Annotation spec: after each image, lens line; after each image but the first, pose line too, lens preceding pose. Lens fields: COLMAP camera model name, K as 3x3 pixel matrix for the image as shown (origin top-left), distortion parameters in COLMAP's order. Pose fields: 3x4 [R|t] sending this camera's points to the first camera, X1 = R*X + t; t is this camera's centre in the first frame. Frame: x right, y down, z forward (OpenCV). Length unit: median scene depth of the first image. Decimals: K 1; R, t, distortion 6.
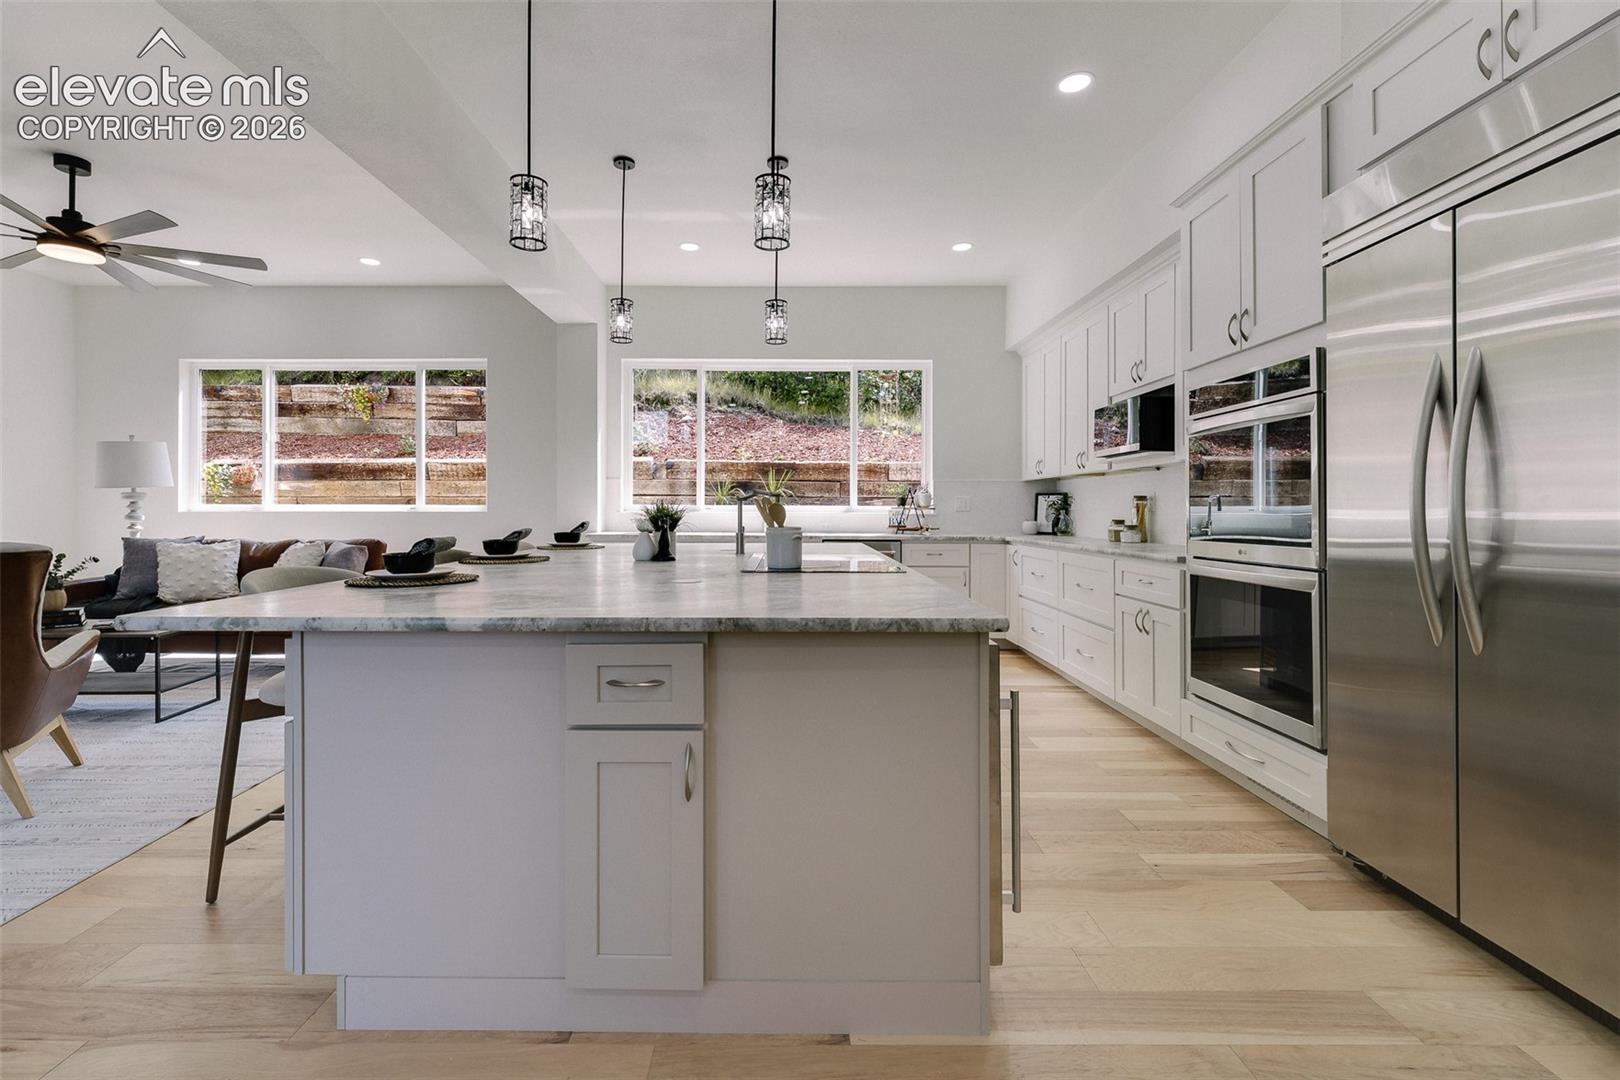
lens RADIAL K [[702.3, 0, 780.3], [0, 702.3, 515.4], [0, 0, 1]] dist [-0.000335, -0.000314]
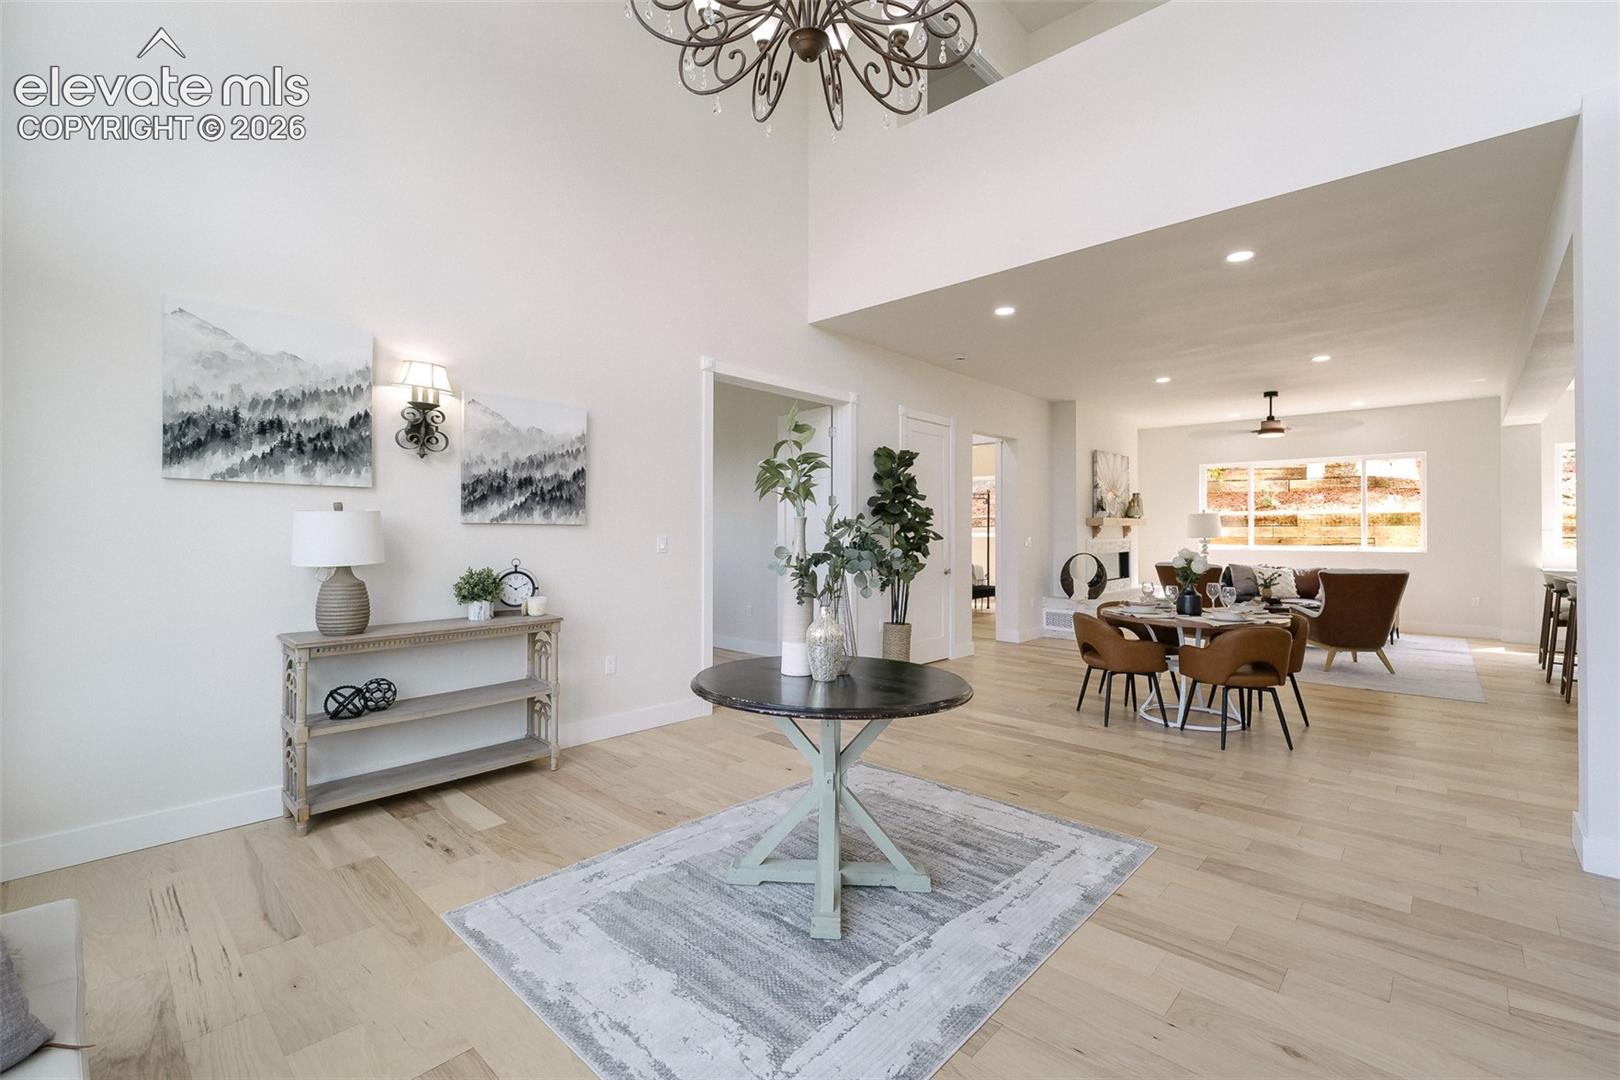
lens RADIAL K [[698.4, 0, 804.2], [0, 698.4, 530.9], [0, 0, 1]] dist [-0.000123, -0.000852]
pose [[0.731887, -0.001379, -0.681425, -0.390483], [-0.008207, 0.999908, -0.010838, -0.025912], [0.681377, 0.013525, 0.731808, -1.064460]]
